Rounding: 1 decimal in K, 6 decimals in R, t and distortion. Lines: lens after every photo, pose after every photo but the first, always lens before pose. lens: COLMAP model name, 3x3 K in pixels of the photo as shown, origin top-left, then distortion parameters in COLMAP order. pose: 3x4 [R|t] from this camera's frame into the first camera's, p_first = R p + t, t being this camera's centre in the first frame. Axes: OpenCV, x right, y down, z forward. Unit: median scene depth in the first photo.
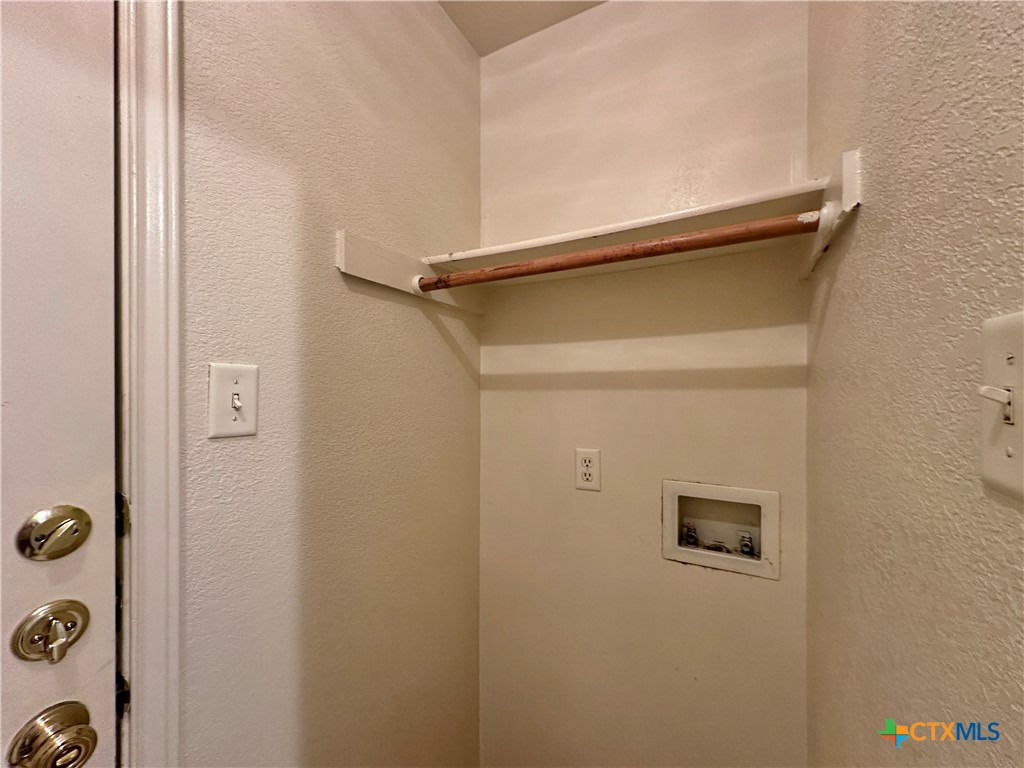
lens RADIAL K [[408.8, 0, 512.5], [0, 408.8, 384.1], [0, 0, 1]] dist [-0.001300, 0.000384]
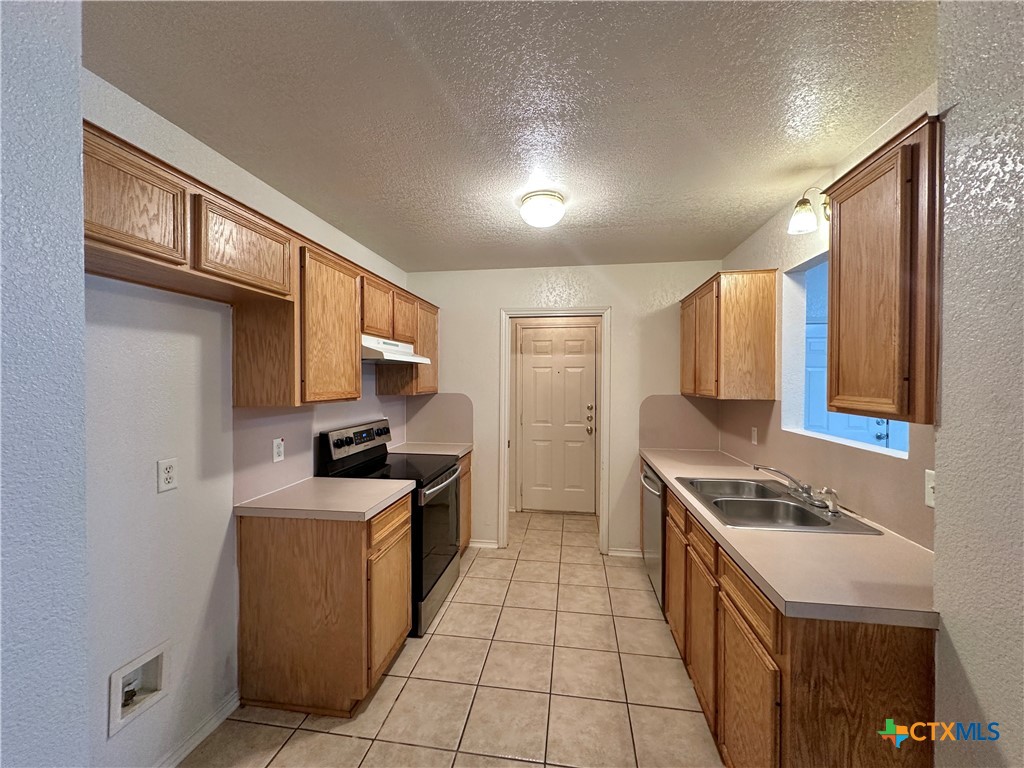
lens RADIAL K [[408.8, 0, 512.5], [0, 408.8, 384.1], [0, 0, 1]] dist [-0.001300, 0.000384]
pose [[0.339921, 0.013023, -0.940364, 6.196486], [-0.001453, 0.999910, 0.013322, -0.242736], [0.940453, -0.003162, 0.339909, -3.358918]]
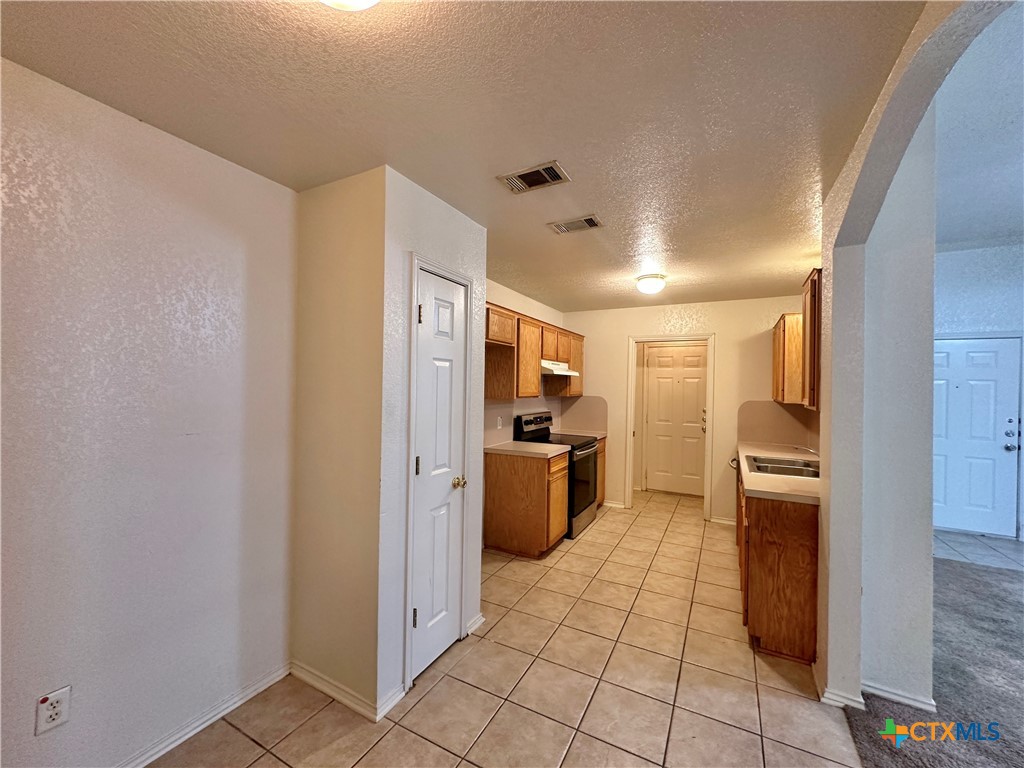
lens RADIAL K [[408.8, 0, 512.5], [0, 408.8, 384.1], [0, 0, 1]] dist [-0.001300, 0.000384]
pose [[0.008621, -0.000109, -0.999963, 9.113010], [-0.015562, 0.999879, -0.000243, -0.250174], [0.999842, 0.015564, 0.008618, -3.982292]]
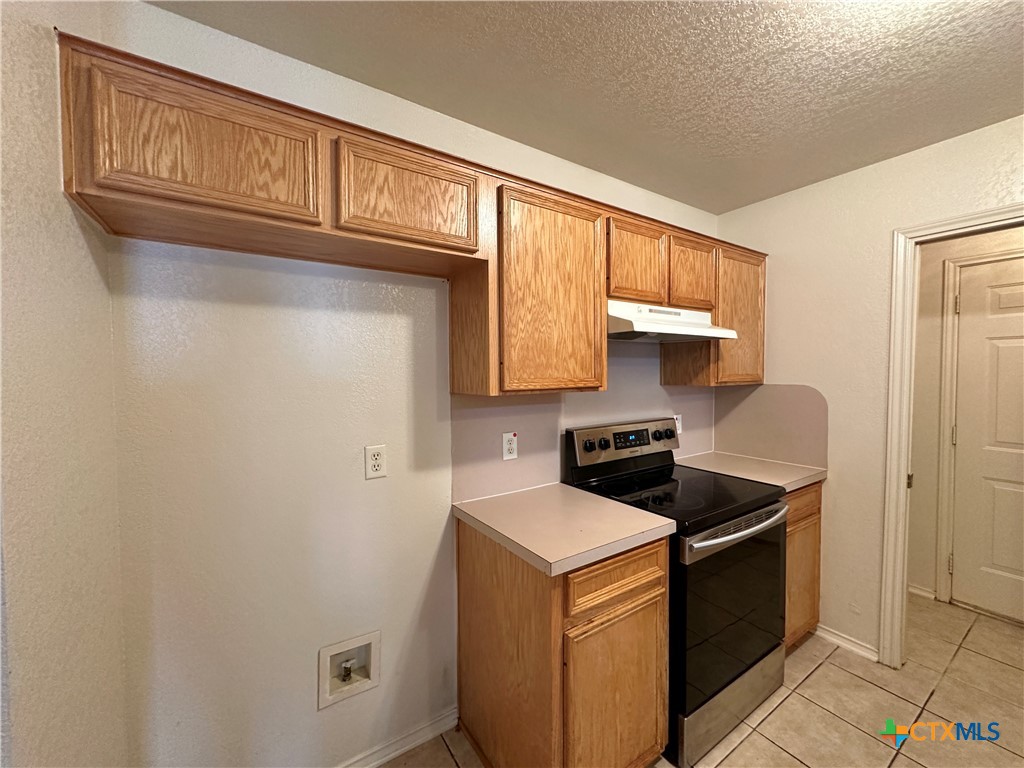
lens RADIAL K [[408.8, 0, 512.5], [0, 408.8, 384.1], [0, 0, 1]] dist [-0.001300, 0.000384]
pose [[-0.467301, 0.032205, -0.883512, 4.674238], [0.008456, 0.999453, 0.031959, -0.169752], [0.884058, 0.007463, -0.467317, -2.559816]]
